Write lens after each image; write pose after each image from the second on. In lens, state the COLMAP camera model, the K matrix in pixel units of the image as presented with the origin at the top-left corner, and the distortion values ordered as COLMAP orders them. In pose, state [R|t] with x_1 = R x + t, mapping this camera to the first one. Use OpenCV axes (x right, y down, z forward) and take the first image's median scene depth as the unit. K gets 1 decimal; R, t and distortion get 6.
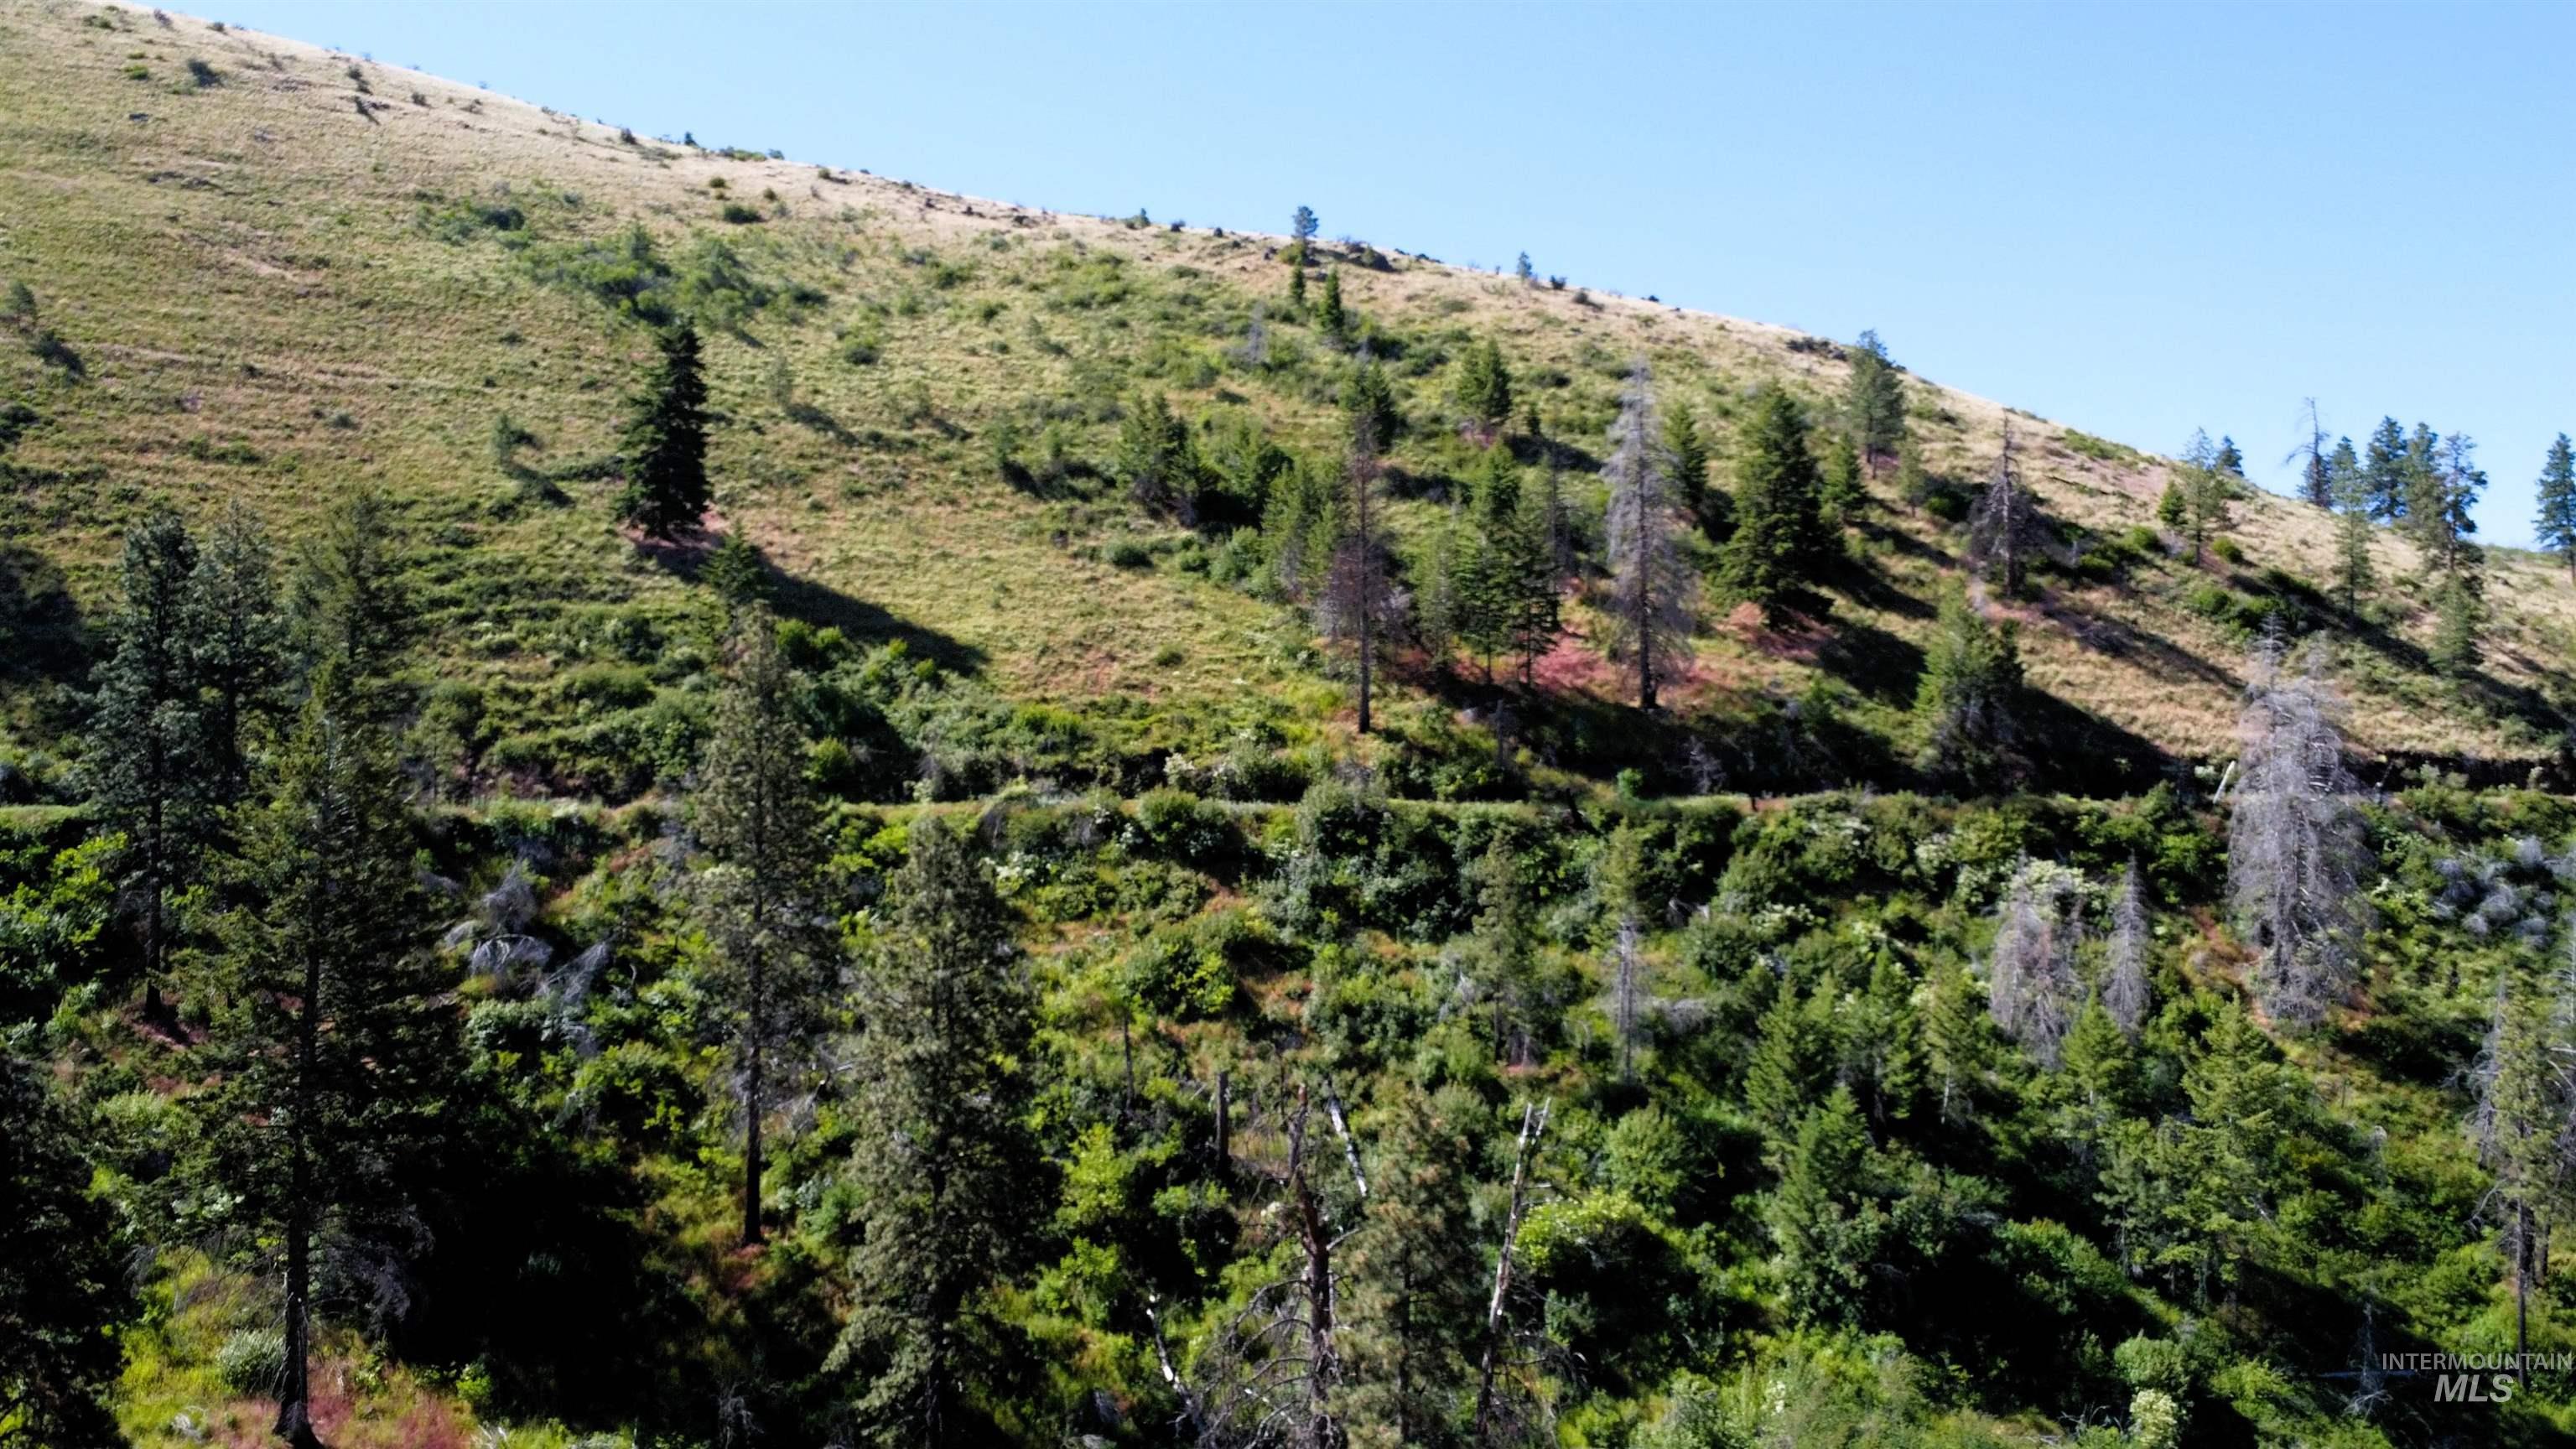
lens RADIAL K [[1941.9, 0, 1282.6], [0, 1941.9, 739.4], [0, 0, 1]] dist [0.002295, -0.007564]
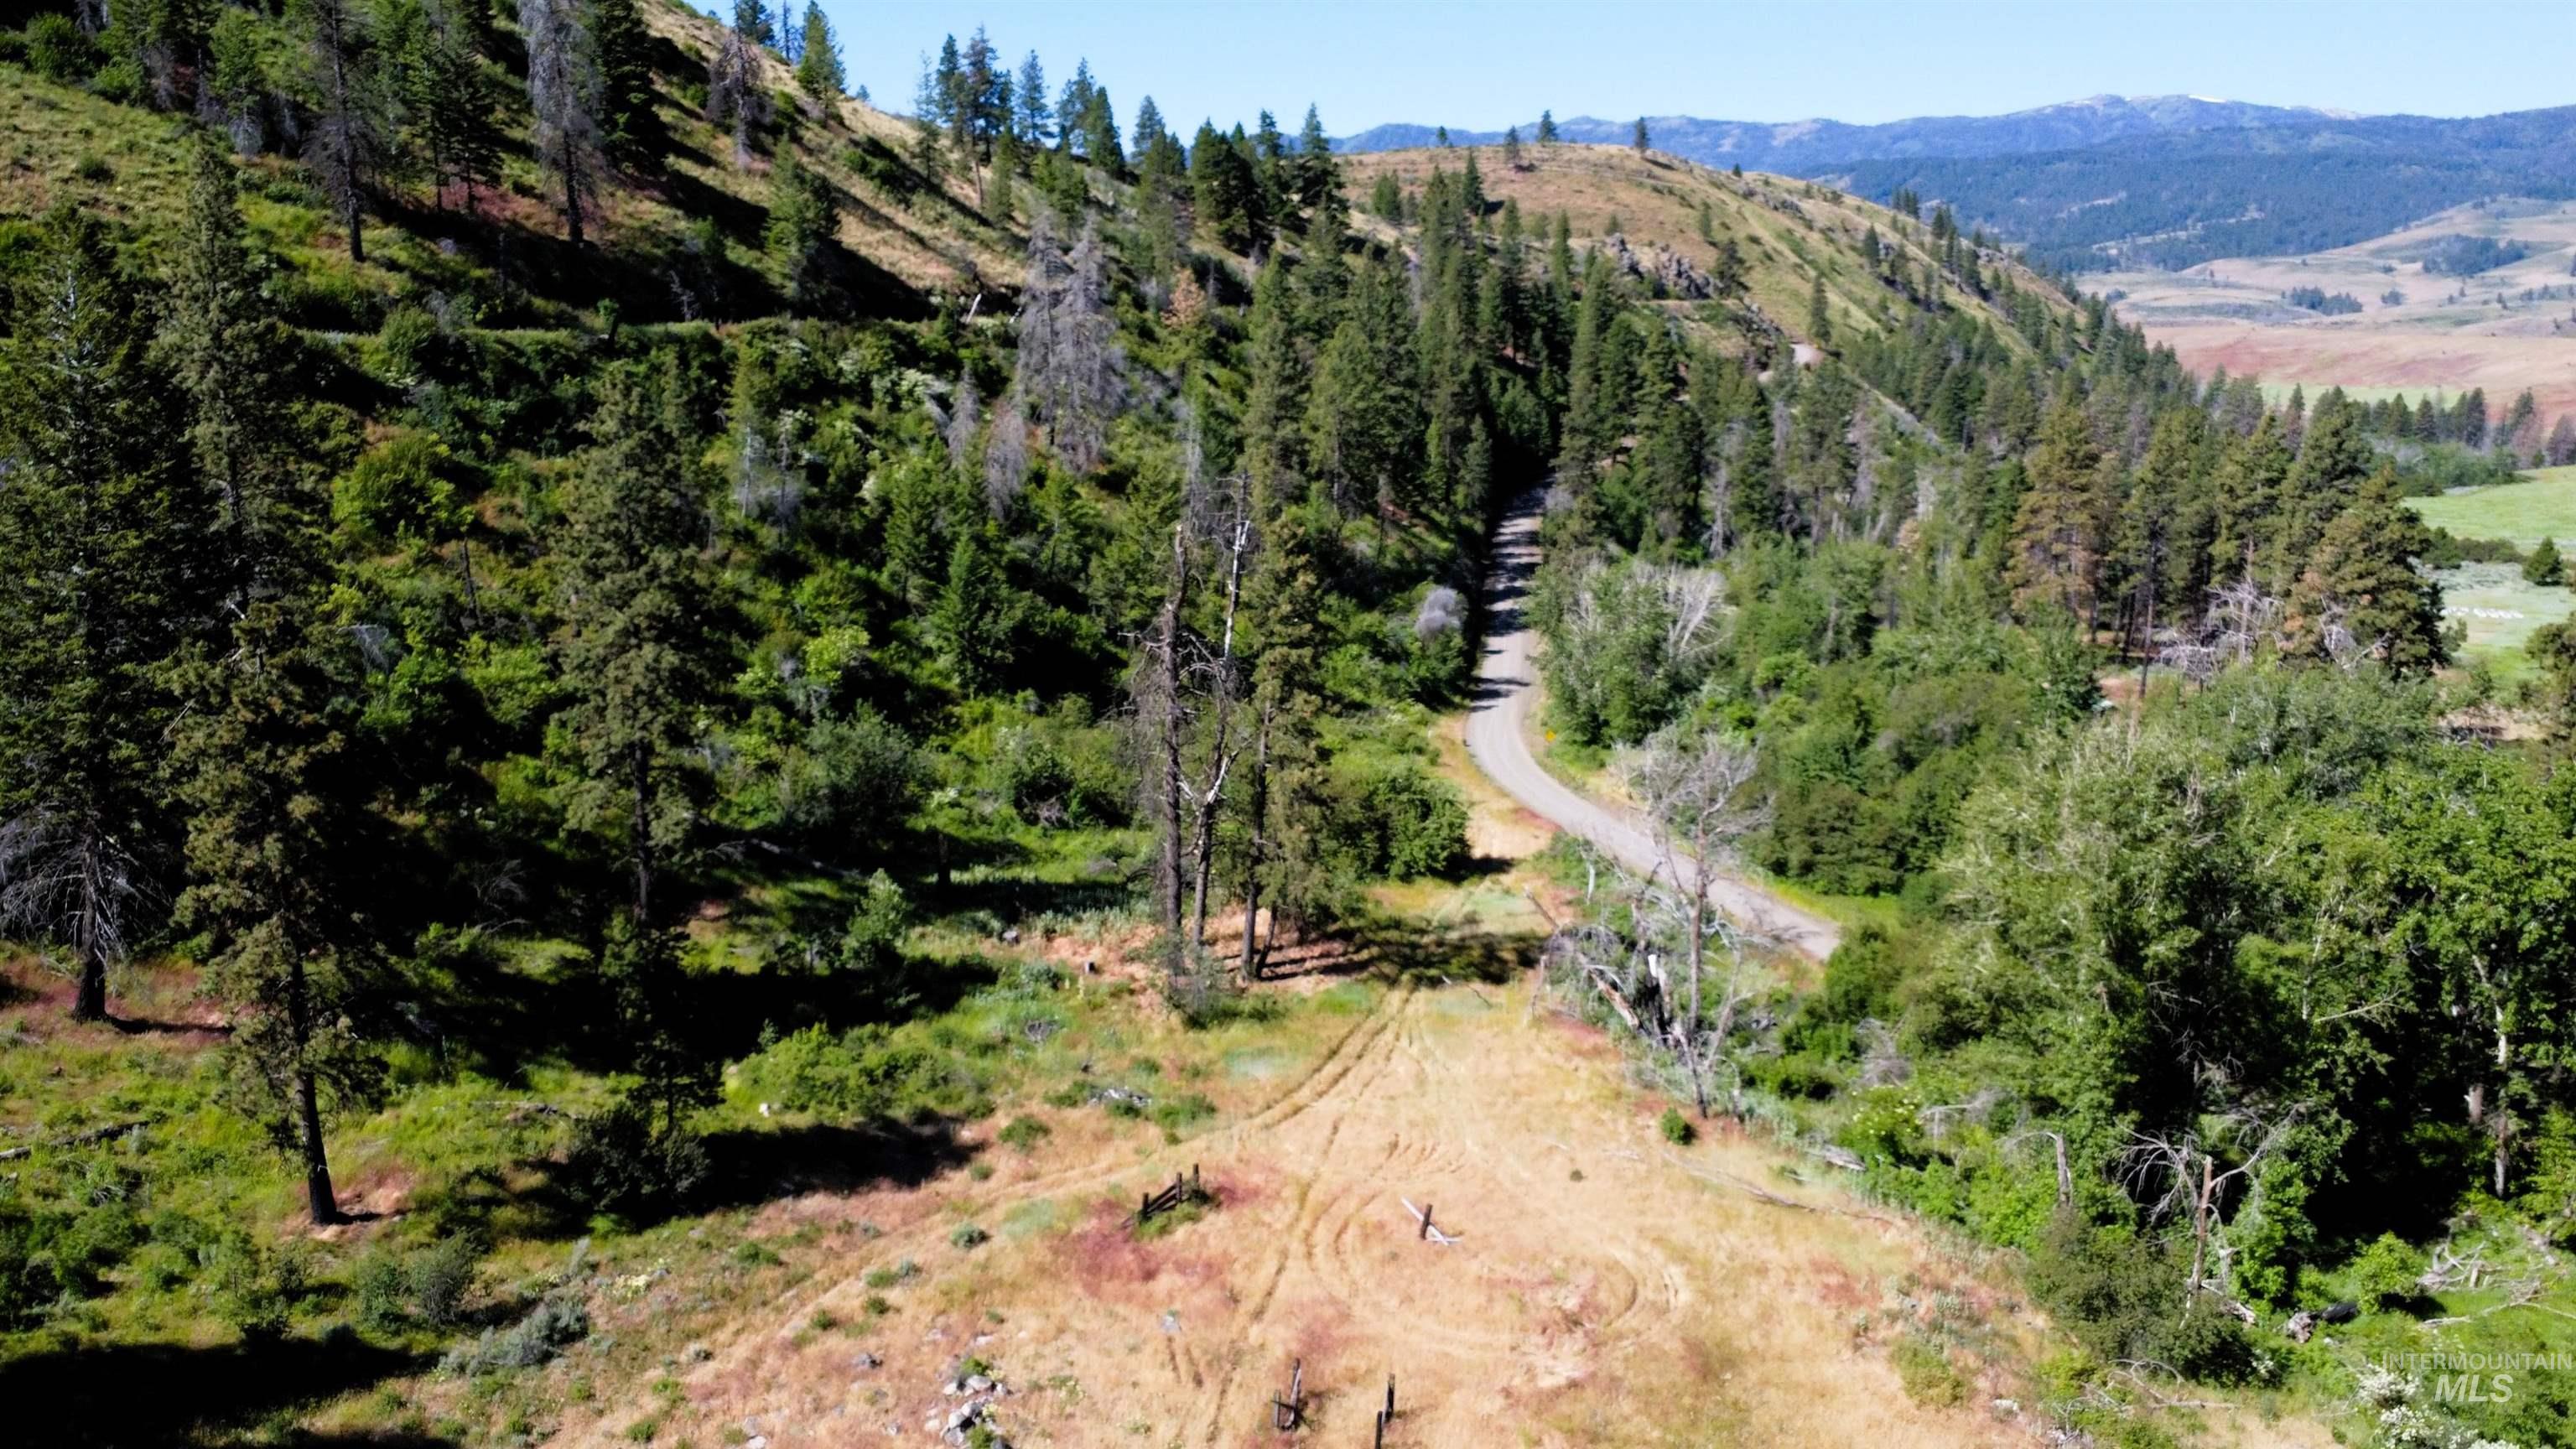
lens RADIAL K [[1941.9, 0, 1277.9], [0, 1941.9, 736.2], [0, 0, 1]] dist [0.002295, -0.007564]
pose [[0.568043, -0.179067, 0.803282, -0.574922], [-0.030532, 0.970786, 0.237998, -0.019353], [-0.822432, -0.159719, 0.545981, 0.000275]]
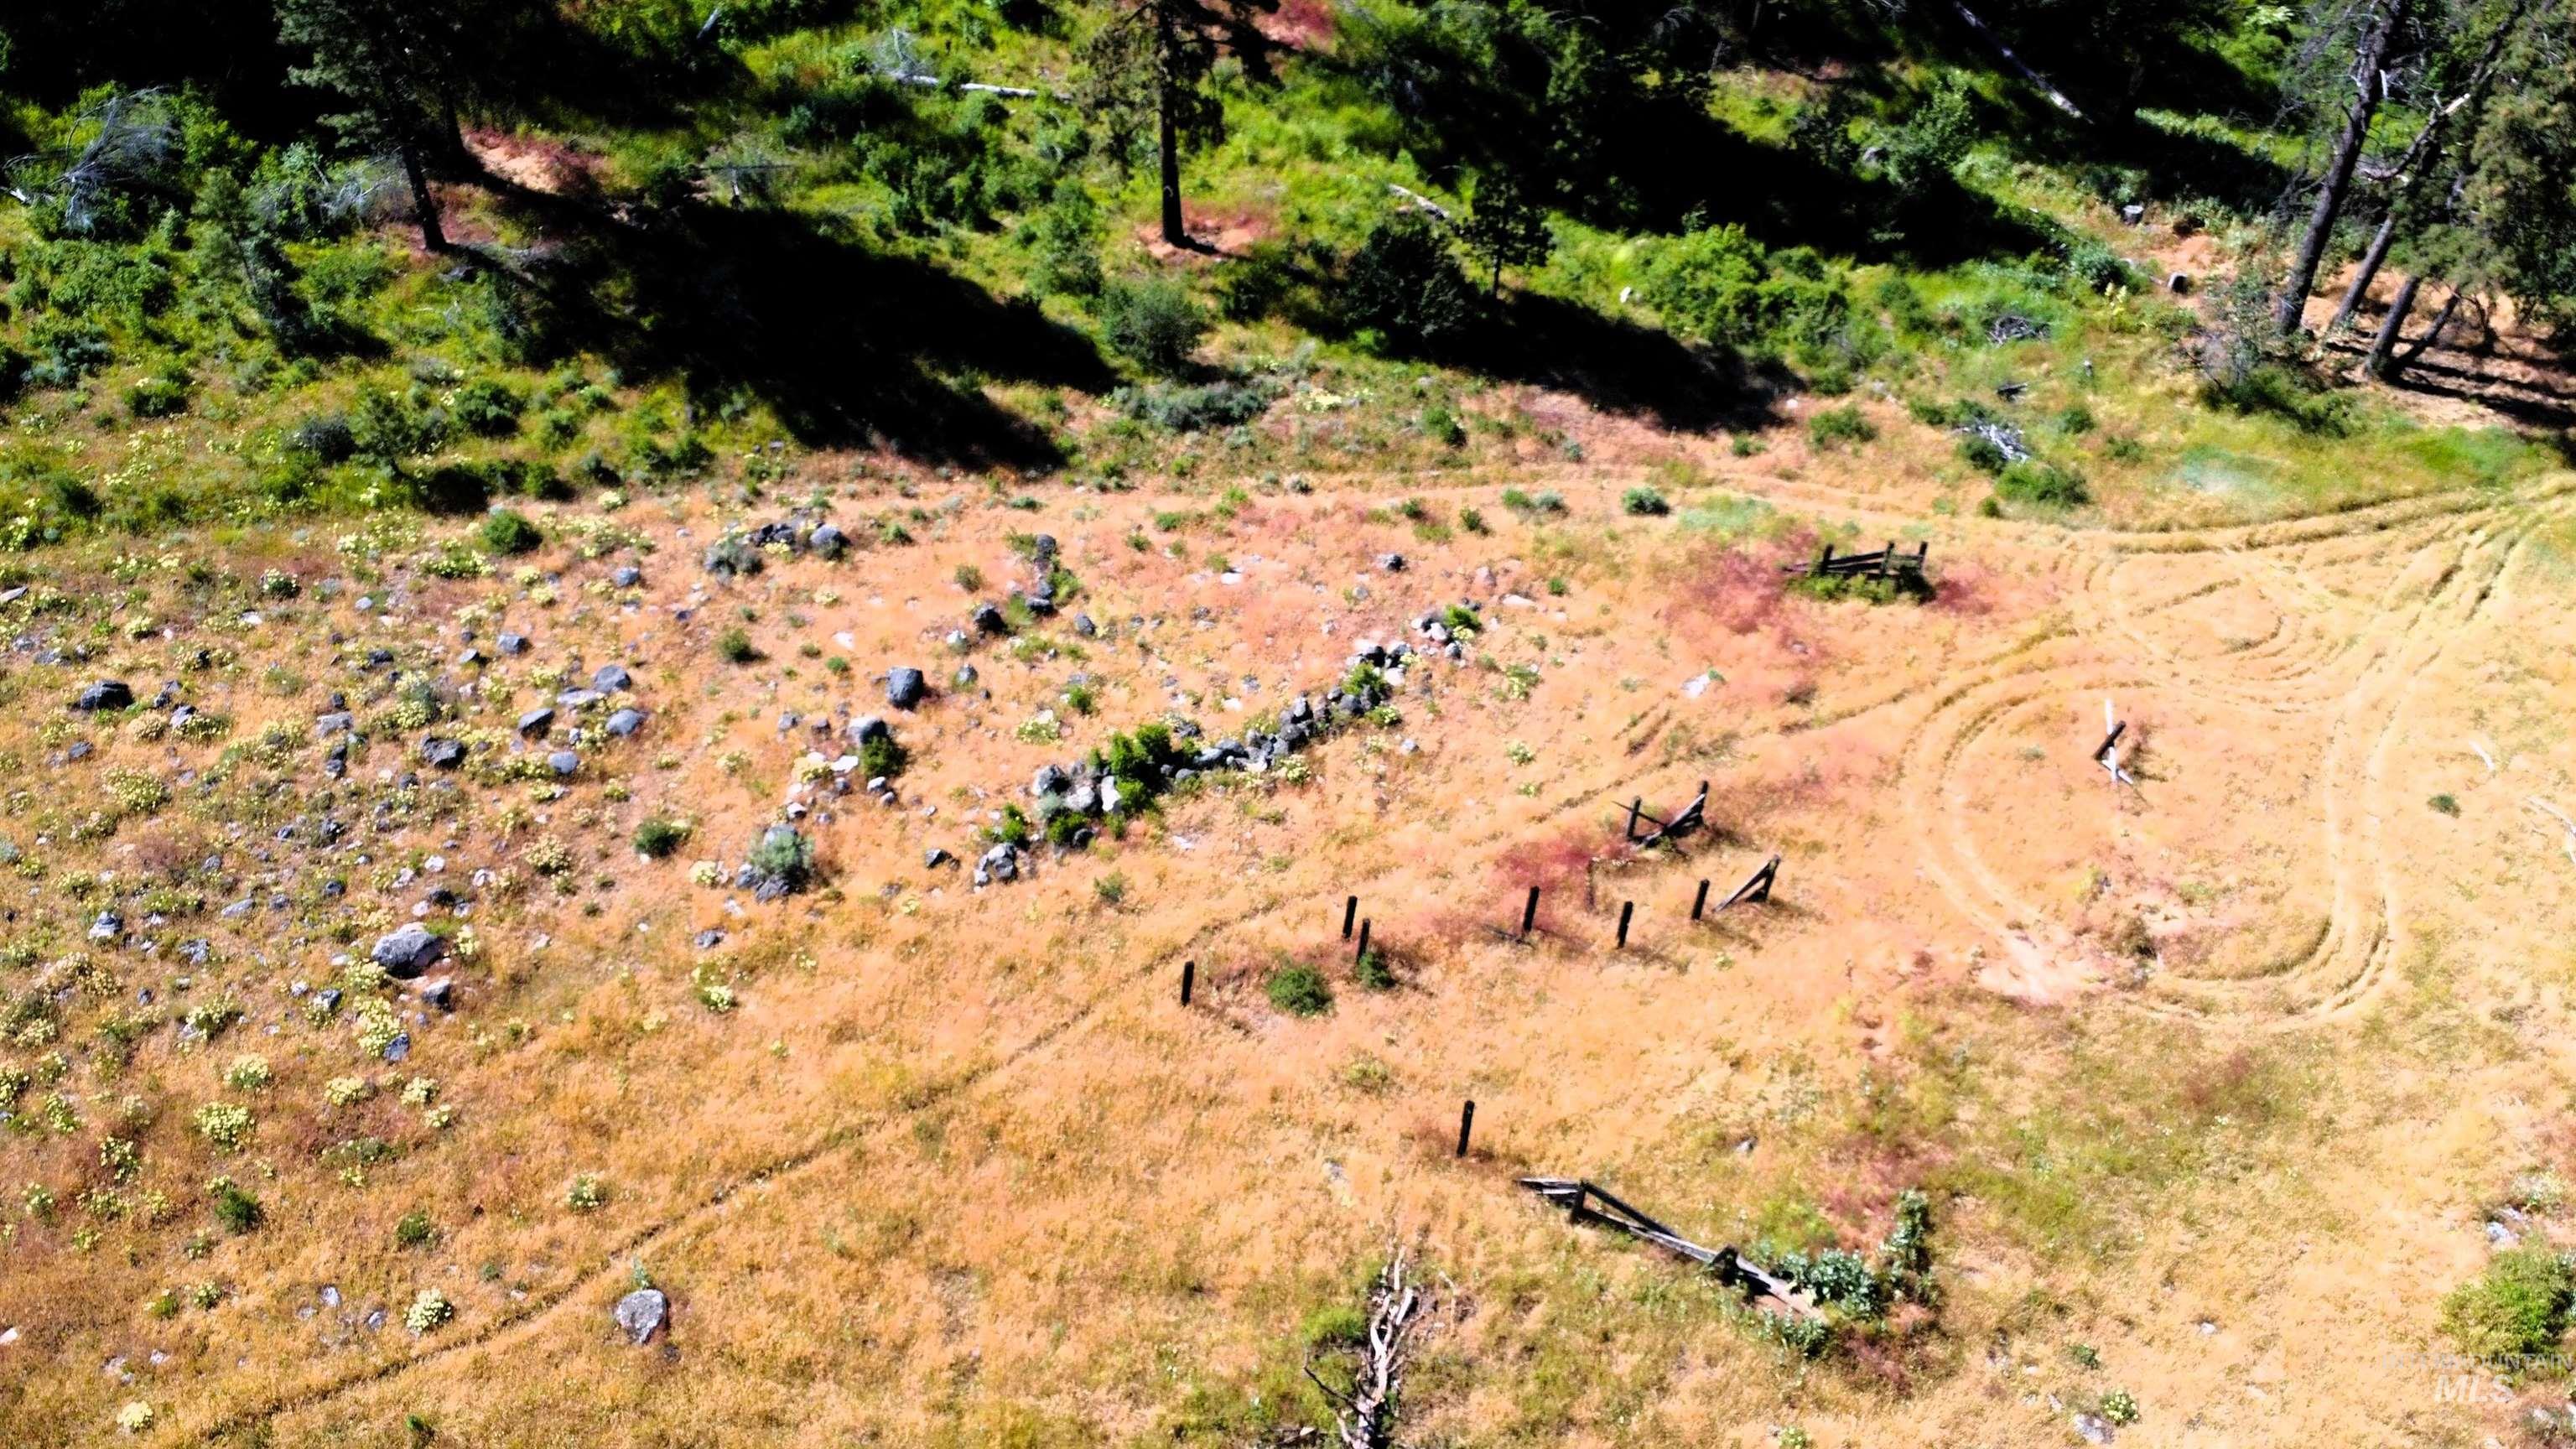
lens RADIAL K [[1941.9, 0, 1286.9], [0, 1941.9, 746.9], [0, 0, 1]] dist [0.002295, -0.007564]
pose [[0.997276, -0.033323, 0.065802, -0.330575], [-0.017525, 0.759526, 0.650240, -0.018244], [-0.071647, -0.649622, 0.756874, -0.054909]]
